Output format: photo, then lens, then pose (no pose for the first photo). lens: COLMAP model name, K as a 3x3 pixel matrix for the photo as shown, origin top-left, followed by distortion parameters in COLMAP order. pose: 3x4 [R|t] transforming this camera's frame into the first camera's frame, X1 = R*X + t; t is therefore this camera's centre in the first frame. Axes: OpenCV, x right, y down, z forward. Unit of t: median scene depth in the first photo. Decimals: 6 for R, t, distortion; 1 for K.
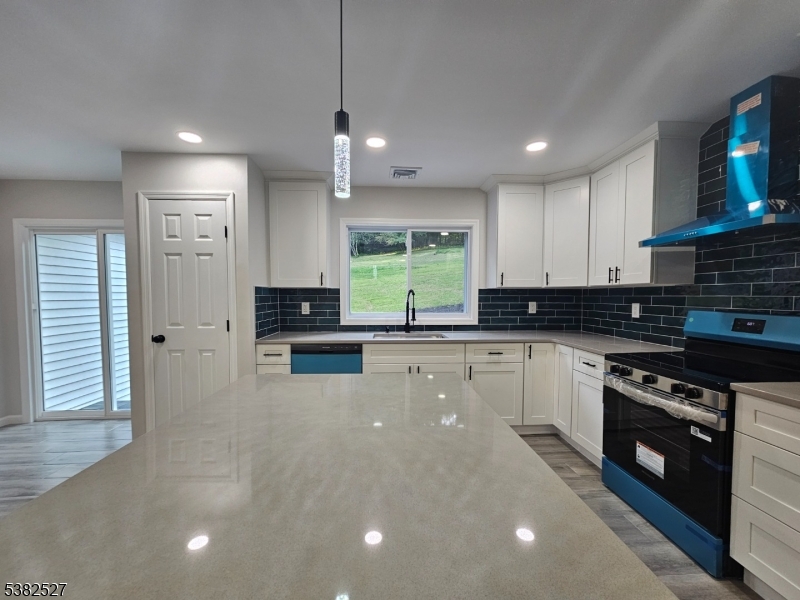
lens RADIAL K [[328.8, 0, 398.3], [0, 328.8, 309.9], [0, 0, 1]] dist [-0.006103, 0.003649]
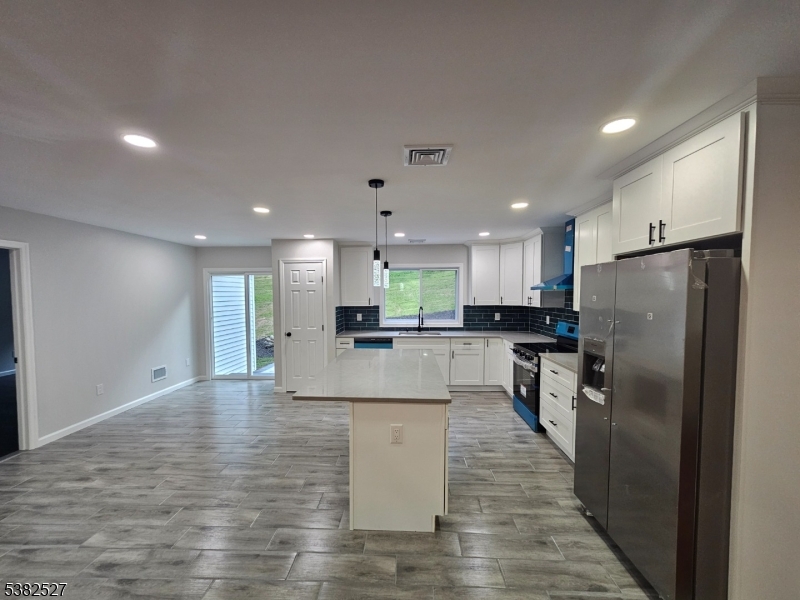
lens RADIAL K [[328.8, 0, 398.3], [0, 328.8, 309.9], [0, 0, 1]] dist [-0.006103, 0.003649]
pose [[0.995762, -0.000280, -0.091968, 0.090133], [0.000749, 0.999987, 0.005069, -0.061883], [0.091965, -0.005117, 0.995749, -0.822414]]
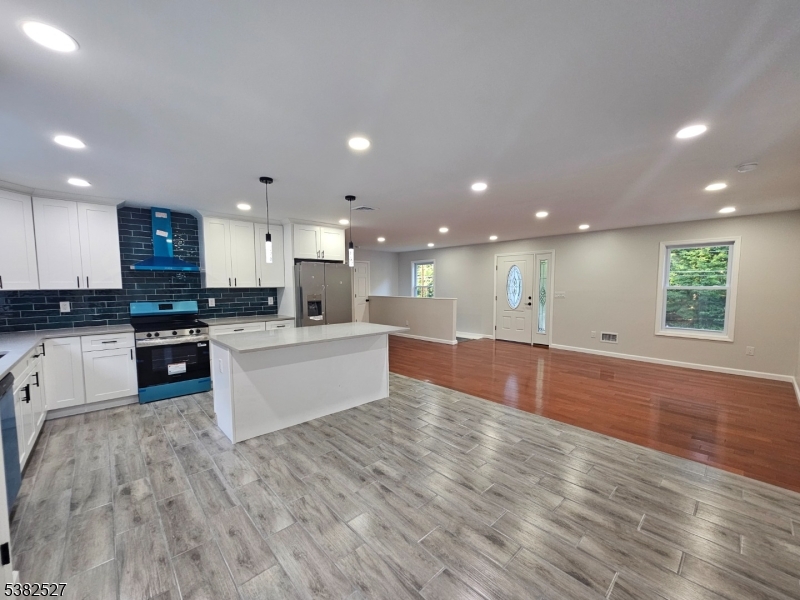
lens RADIAL K [[328.8, 0, 398.3], [0, 328.8, 309.9], [0, 0, 1]] dist [-0.006103, 0.003649]
pose [[-0.635071, -0.057942, 0.770278, -1.224020], [0.036510, 0.993817, 0.104859, -0.078430], [-0.771591, 0.094716, -0.629028, 0.780283]]
